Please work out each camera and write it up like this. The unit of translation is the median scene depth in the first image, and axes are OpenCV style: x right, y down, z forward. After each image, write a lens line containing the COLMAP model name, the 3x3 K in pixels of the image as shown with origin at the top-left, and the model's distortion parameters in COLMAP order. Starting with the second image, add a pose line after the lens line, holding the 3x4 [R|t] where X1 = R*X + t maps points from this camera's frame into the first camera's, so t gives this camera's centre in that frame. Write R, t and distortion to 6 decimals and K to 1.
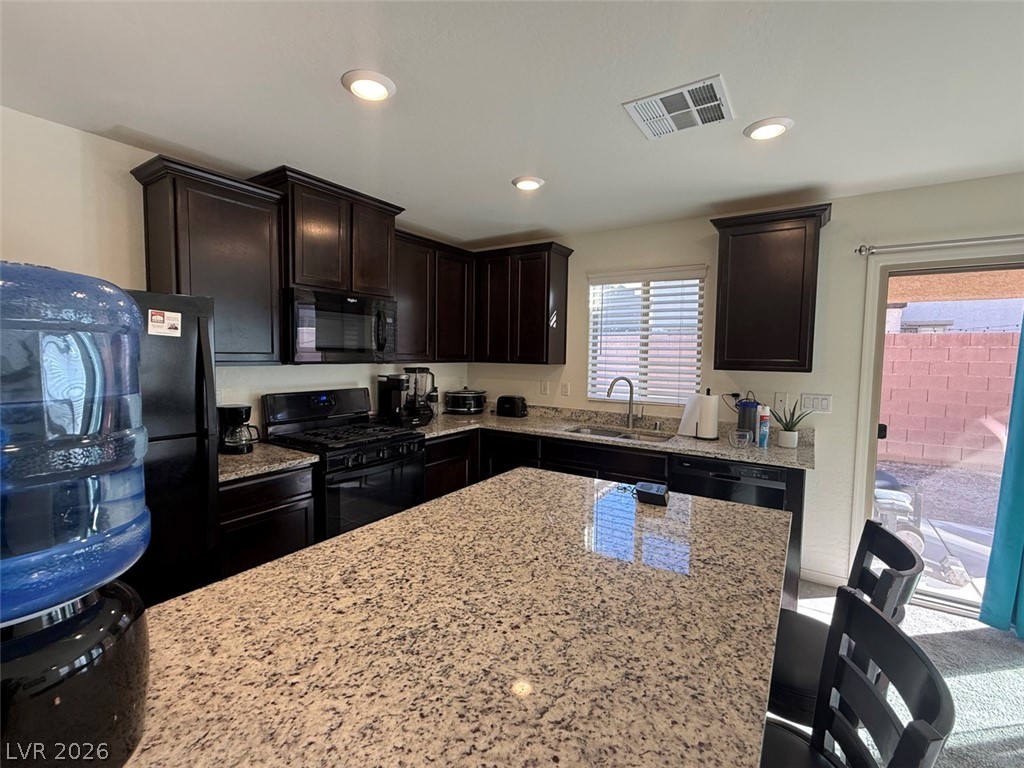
lens RADIAL K [[456.8, 0, 512.7], [0, 456.8, 382.9], [0, 0, 1]] dist [-0.002177, 0.000082]
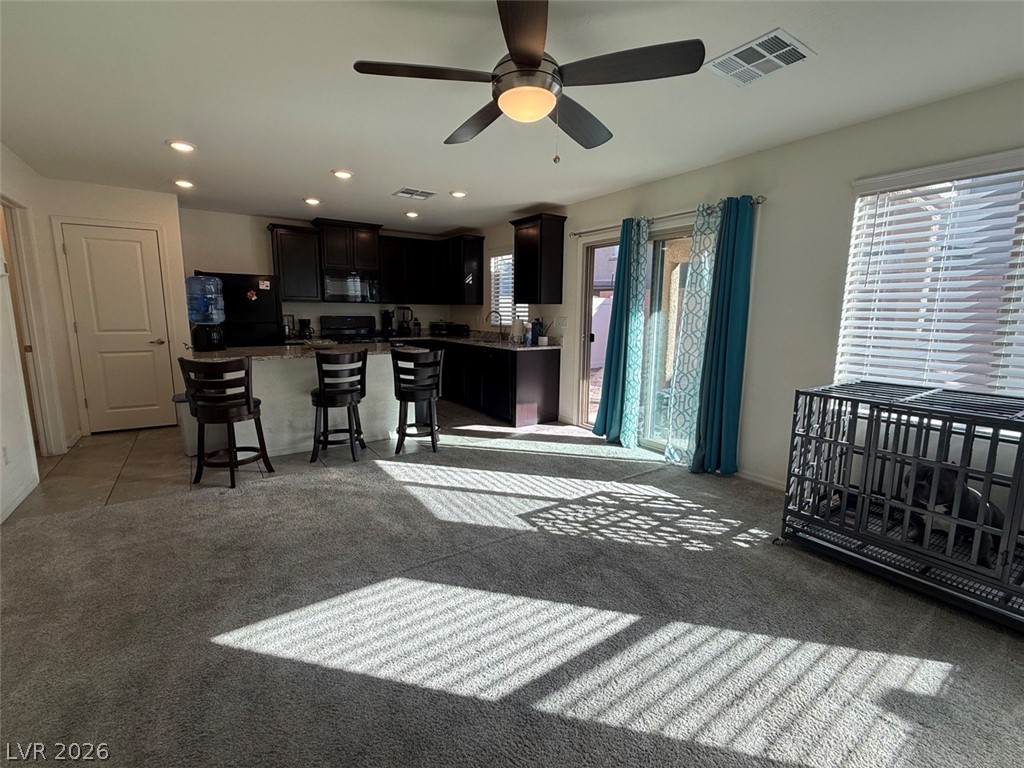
lens RADIAL K [[456.8, 0, 515.2], [0, 456.8, 383.9], [0, 0, 1]] dist [-0.002177, 0.000082]
pose [[0.926740, 0.055631, -0.371562, 1.005092], [-0.023103, 0.995543, 0.091432, 0.107893], [0.374992, -0.076149, 0.923895, -0.639277]]
